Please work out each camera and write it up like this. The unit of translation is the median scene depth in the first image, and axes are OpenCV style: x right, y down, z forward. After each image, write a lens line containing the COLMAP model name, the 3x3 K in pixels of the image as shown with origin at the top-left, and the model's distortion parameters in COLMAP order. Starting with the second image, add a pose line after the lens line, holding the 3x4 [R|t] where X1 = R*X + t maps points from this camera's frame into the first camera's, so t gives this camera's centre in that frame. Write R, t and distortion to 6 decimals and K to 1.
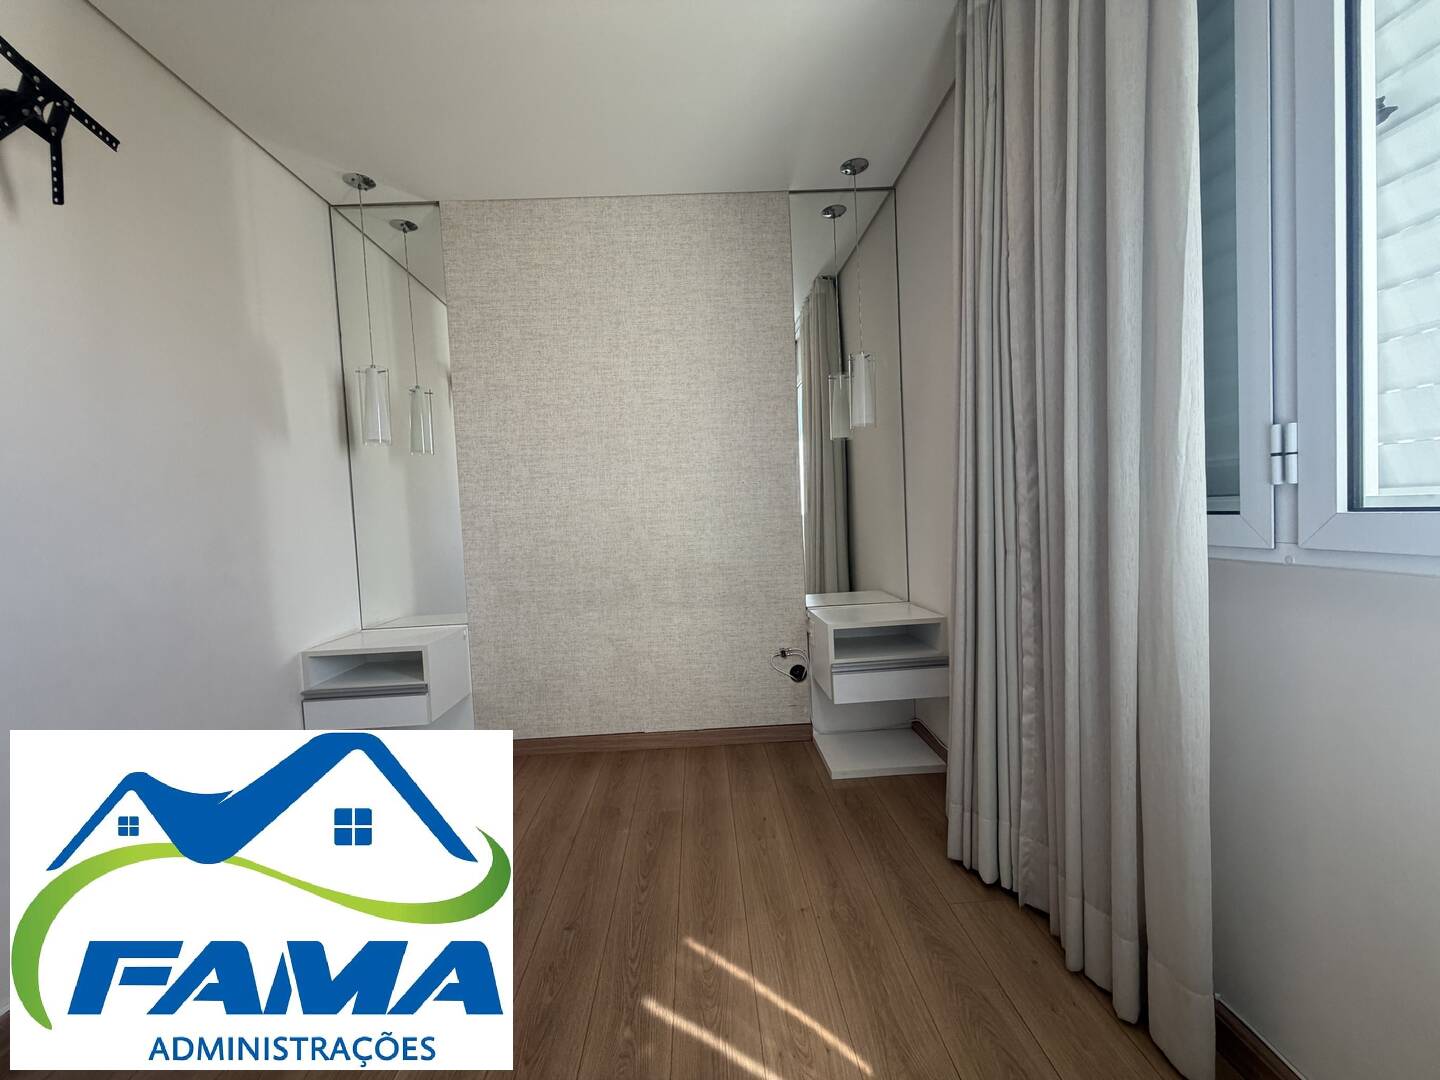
lens RADIAL K [[573.7, 0, 715.6], [0, 573.7, 538.5], [0, 0, 1]] dist [-0.001229, 0.000389]
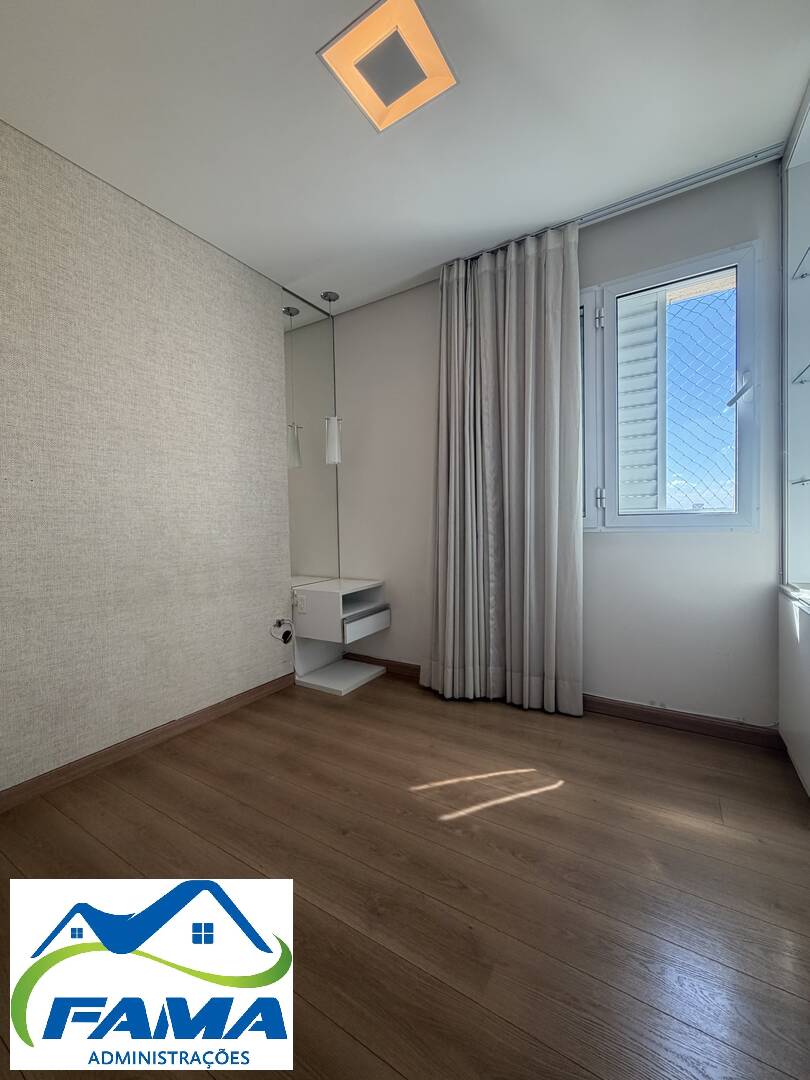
lens RADIAL K [[430.2, 0, 406.5], [0, 430.2, 536.6], [0, 0, 1]] dist [-0.001229, 0.000389]
pose [[0.551245, 0.006395, 0.834319, -0.663643], [0.030331, 0.999156, -0.027699, 0.041951], [-0.833792, 0.040575, 0.550586, 0.234288]]
